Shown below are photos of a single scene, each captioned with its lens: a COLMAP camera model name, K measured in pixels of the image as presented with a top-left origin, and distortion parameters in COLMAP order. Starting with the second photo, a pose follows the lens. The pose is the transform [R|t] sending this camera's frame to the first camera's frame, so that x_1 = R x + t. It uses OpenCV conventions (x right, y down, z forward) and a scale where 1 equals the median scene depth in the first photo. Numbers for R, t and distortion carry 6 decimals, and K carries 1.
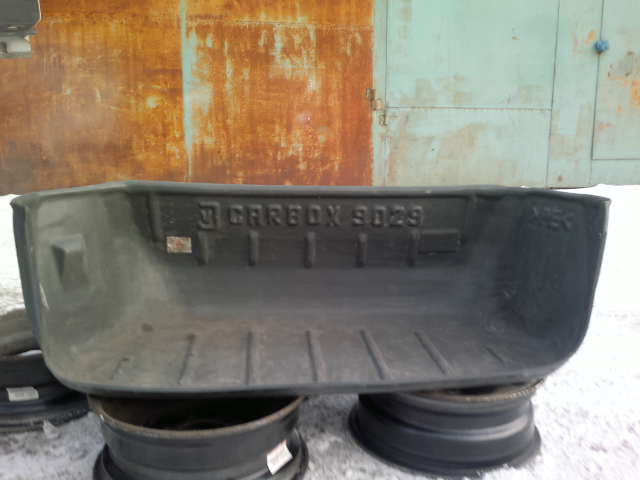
lens RADIAL K [[592.2, 0, 320.0], [0, 592.2, 240.0], [0, 0, 1]] dist [0.005980, -0.104954]
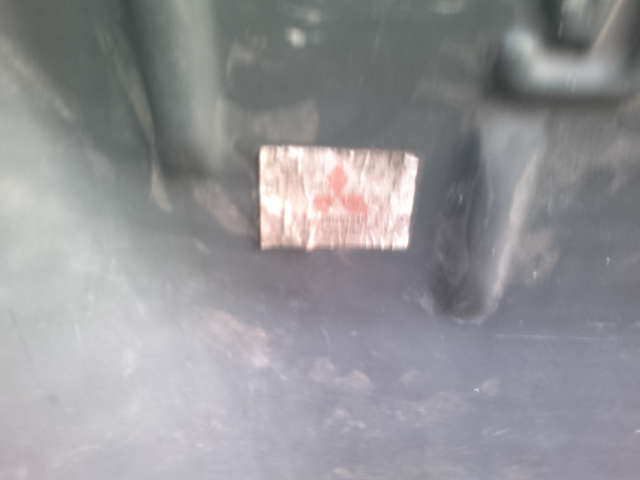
lens RADIAL K [[646.5, 0, 320.0], [0, 646.5, 240.0], [0, 0, 1]] dist [-0.008625, -0.004881]
pose [[0.990484, 0.034600, -0.133207, -0.213802], [-0.008661, 0.981634, 0.190580, -0.013184], [0.137354, -0.187612, 0.972592, 0.813427]]
